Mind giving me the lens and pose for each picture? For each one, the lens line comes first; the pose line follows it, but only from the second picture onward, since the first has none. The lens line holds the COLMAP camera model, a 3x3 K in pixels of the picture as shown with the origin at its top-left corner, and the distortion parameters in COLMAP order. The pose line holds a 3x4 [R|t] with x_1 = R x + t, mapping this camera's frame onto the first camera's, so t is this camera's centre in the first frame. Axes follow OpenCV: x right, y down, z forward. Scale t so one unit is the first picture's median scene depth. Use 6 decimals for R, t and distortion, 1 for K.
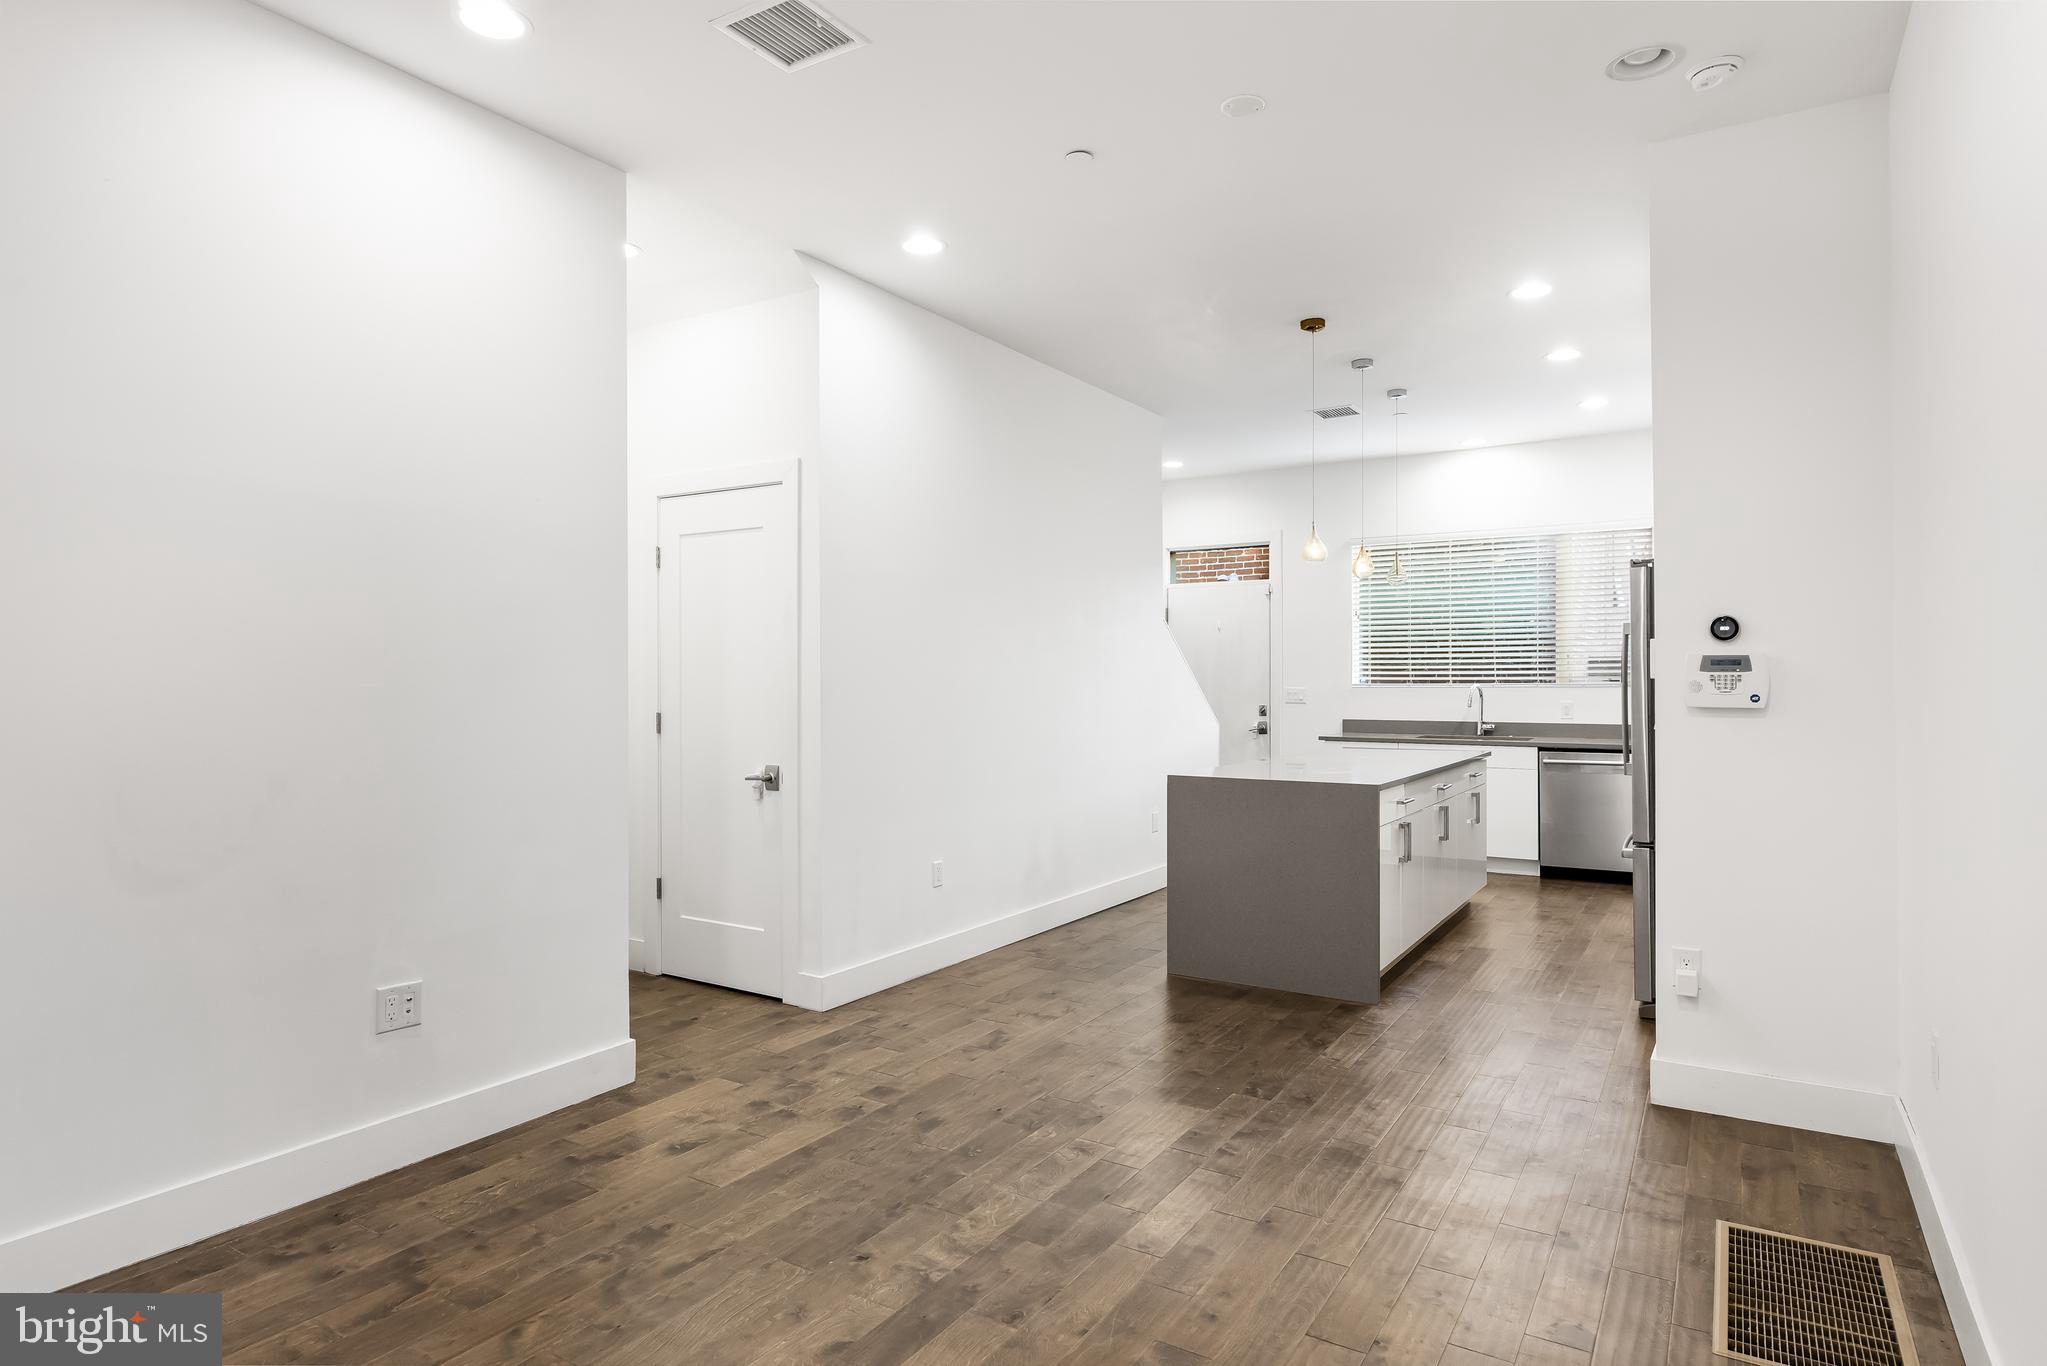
lens RADIAL K [[1121.7, 0, 1017.7], [0, 1121.7, 693.5], [0, 0, 1]] dist [0.000489, -0.000331]
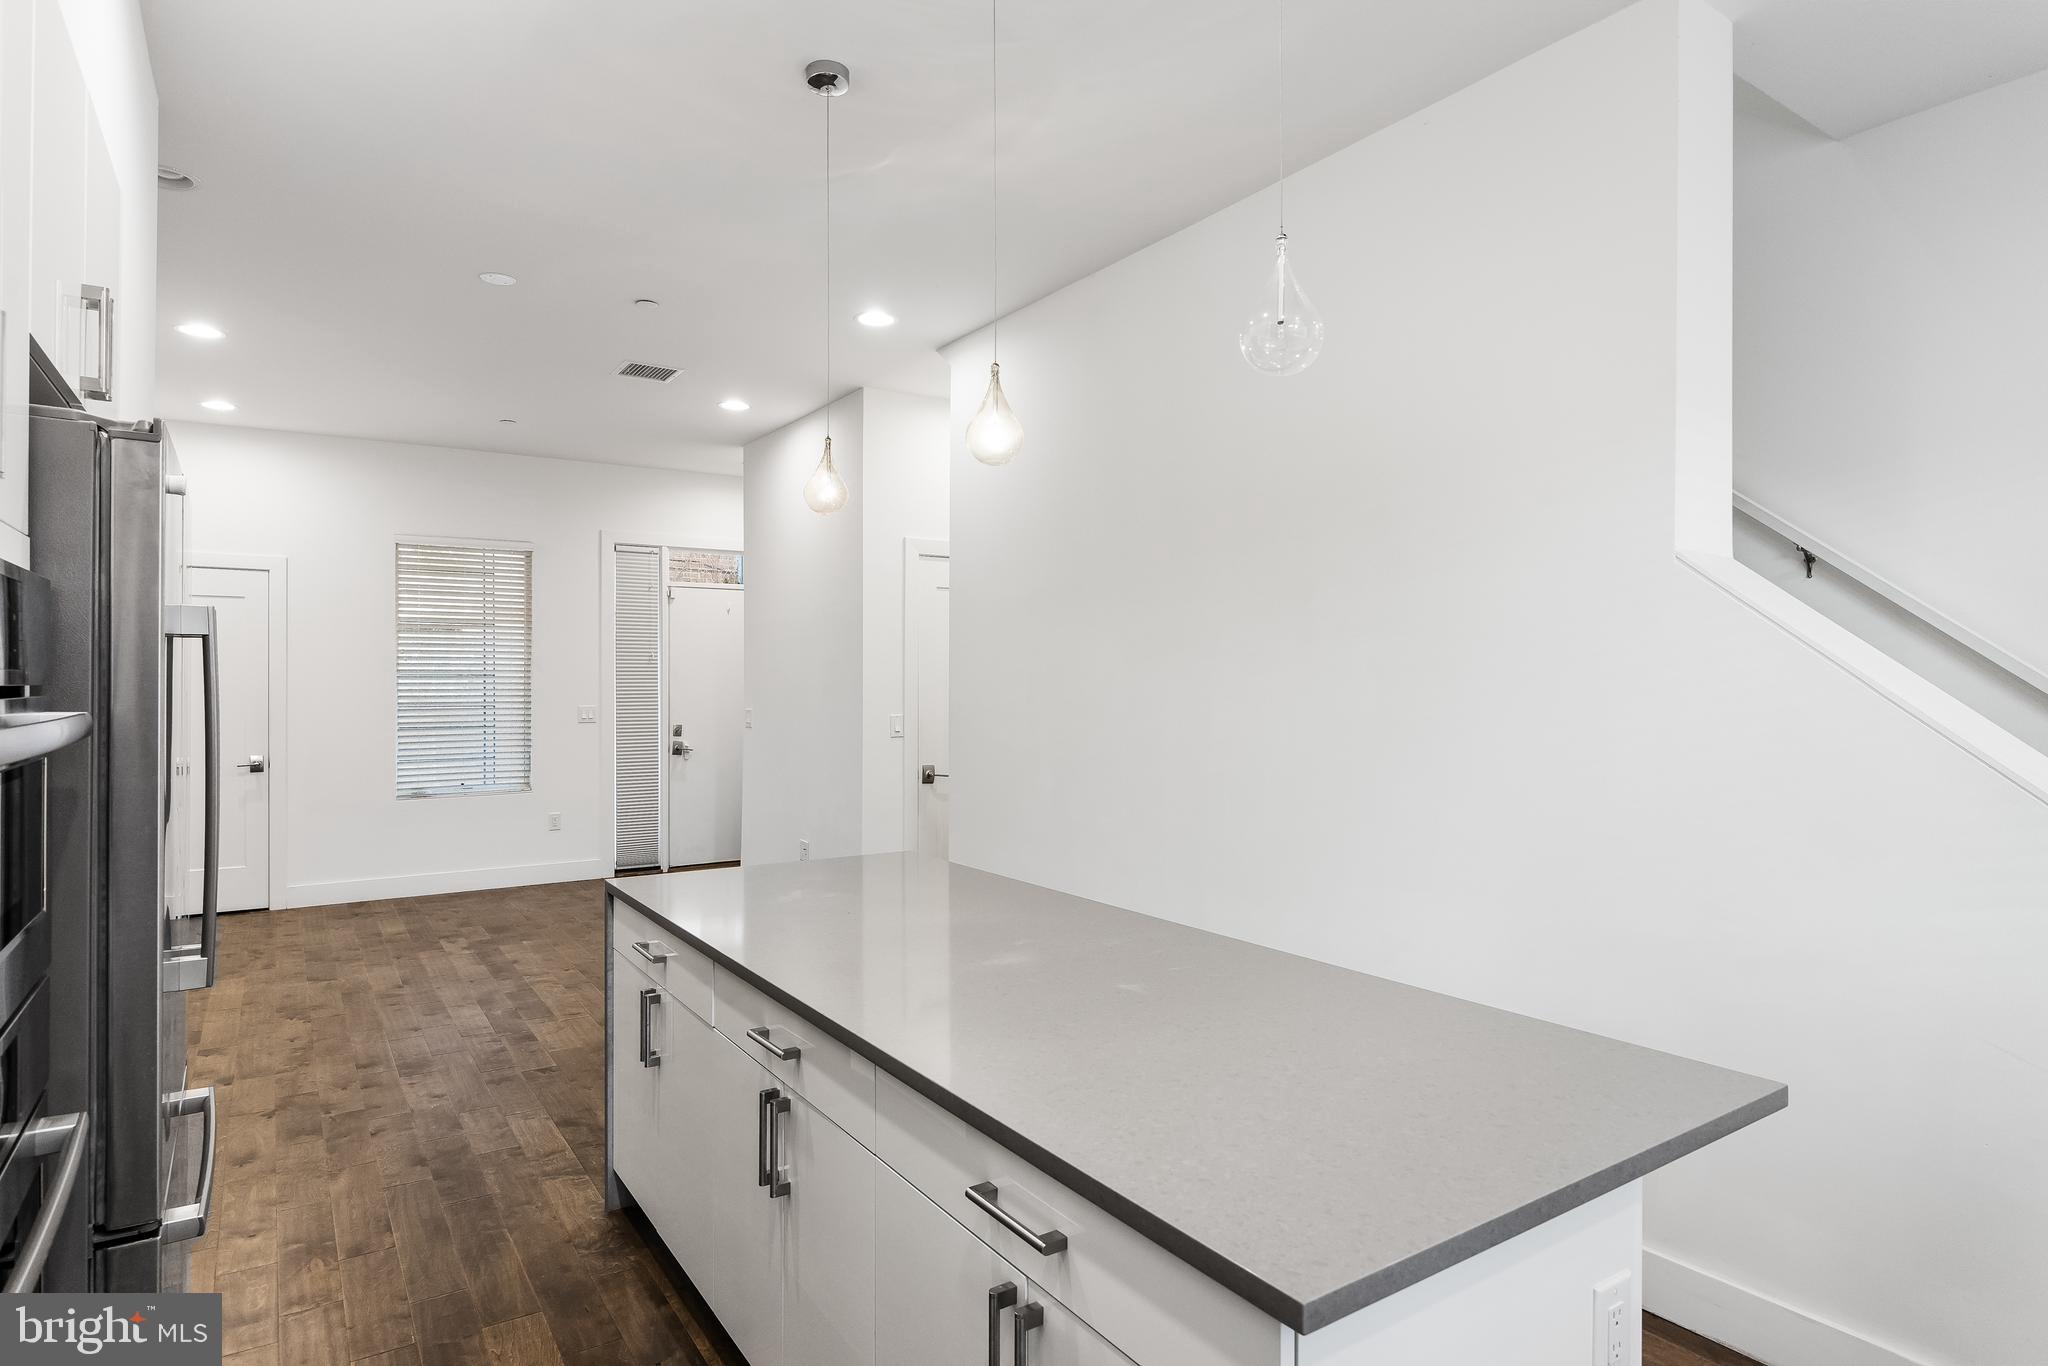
lens RADIAL K [[1122.2, 0, 1012.2], [0, 1122.2, 684.8], [0, 0, 1]] dist [0.000489, -0.000331]
pose [[-0.404860, 0.000965, -0.914378, 1.156648], [-0.009062, 0.999946, 0.005068, -0.052981], [0.914334, 0.010337, -0.404830, 2.060067]]
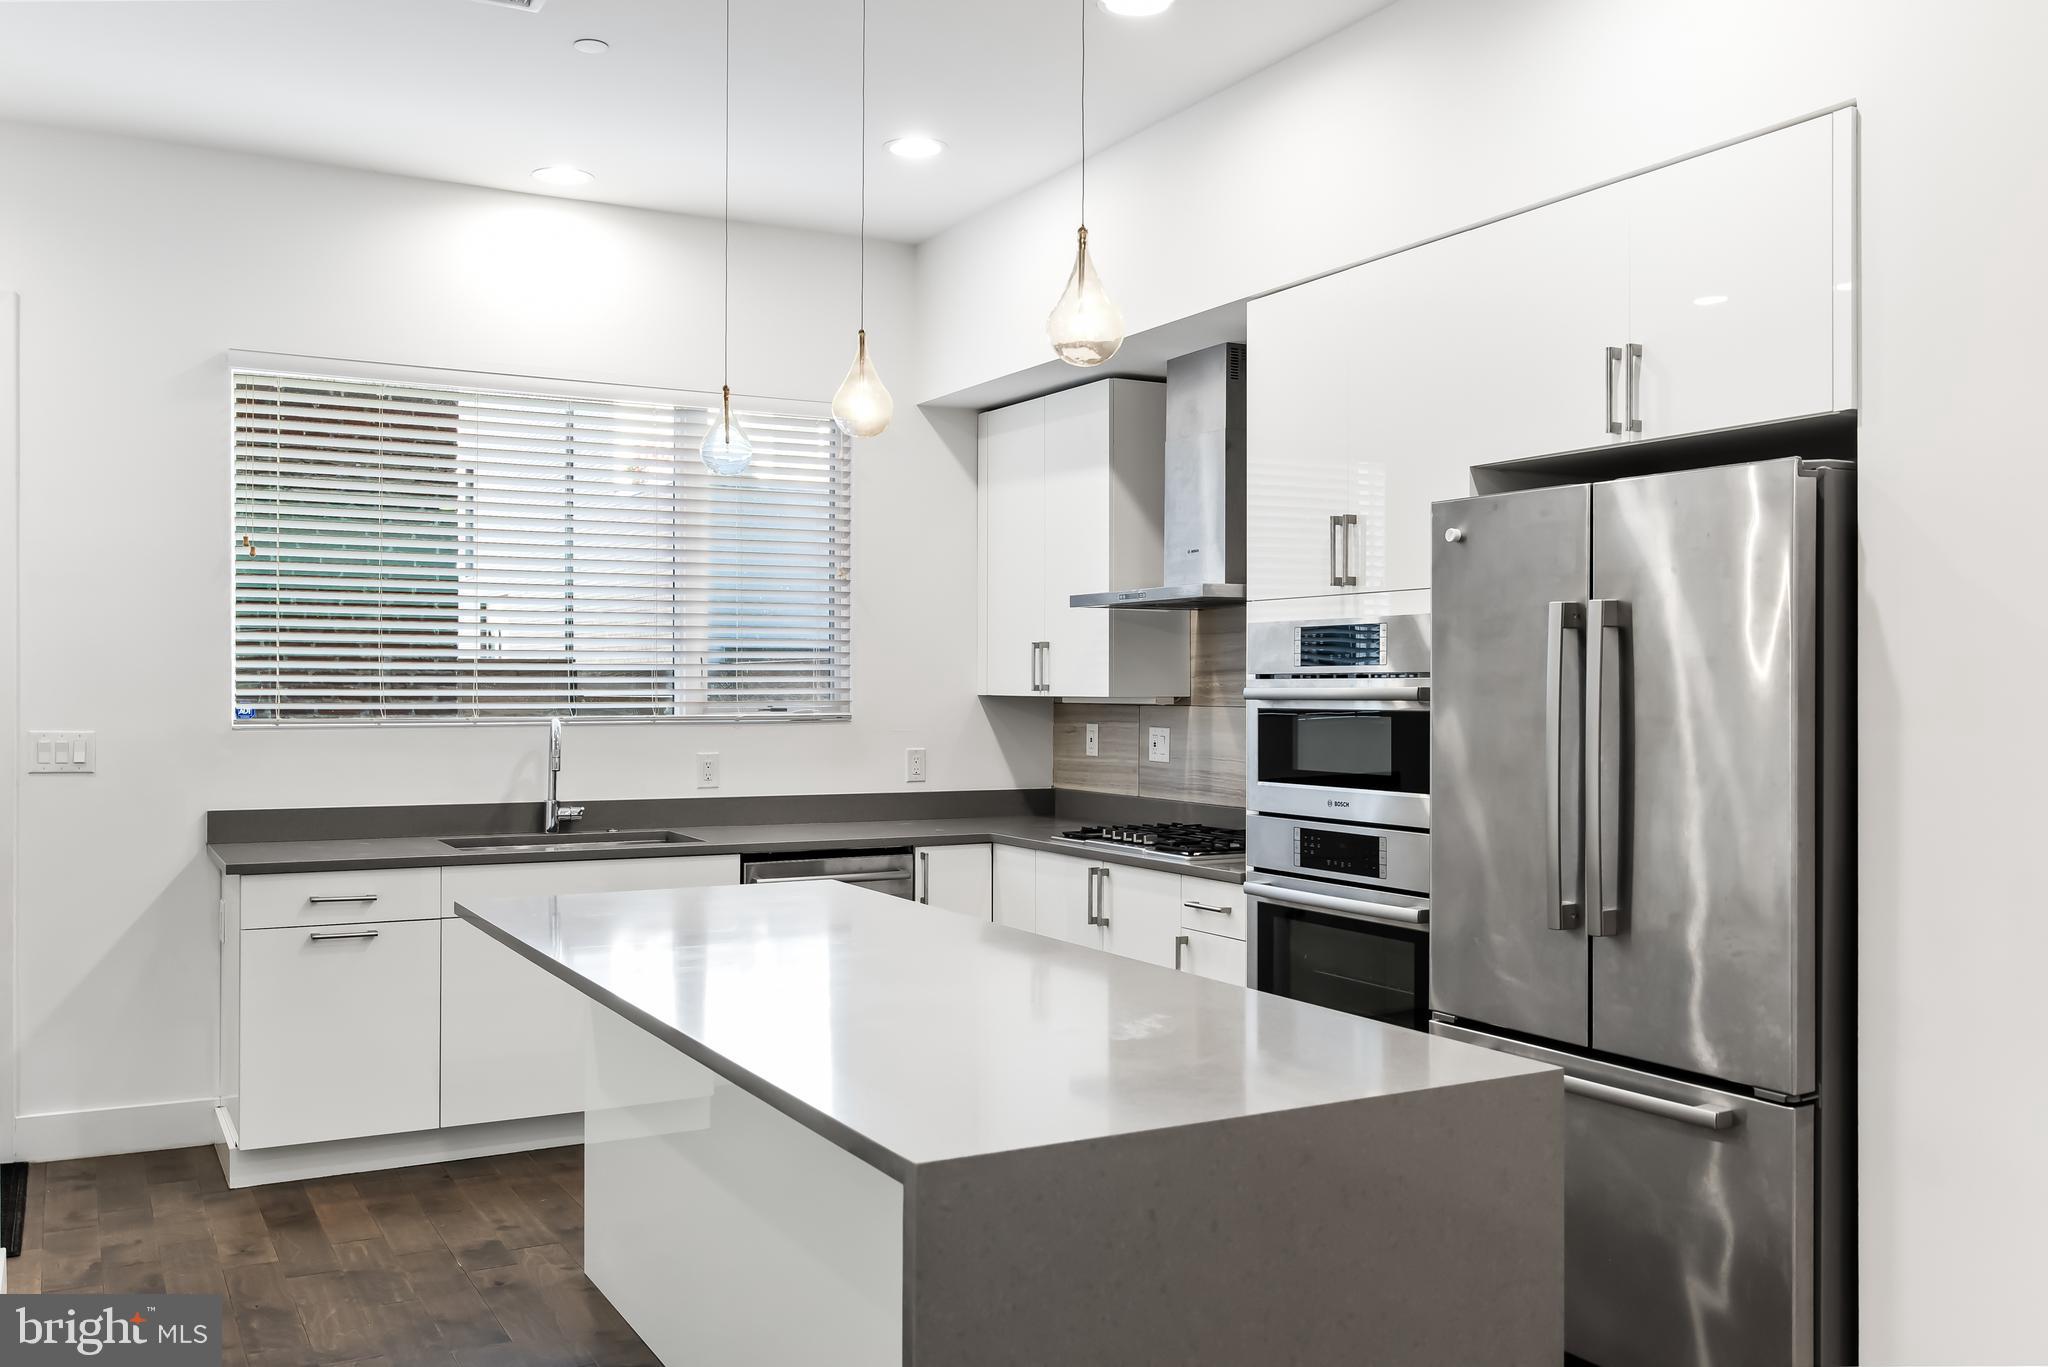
lens RADIAL K [[1722.5, 0, 998.5], [0, 1722.5, 700.7], [0, 0, 1]] dist [0.004684, 0.002227]
pose [[0.487187, -0.002135, 0.873295, -0.258505], [0.006913, 0.999975, -0.001412, -0.032816], [-0.873271, 0.006725, 0.487189, 1.244087]]
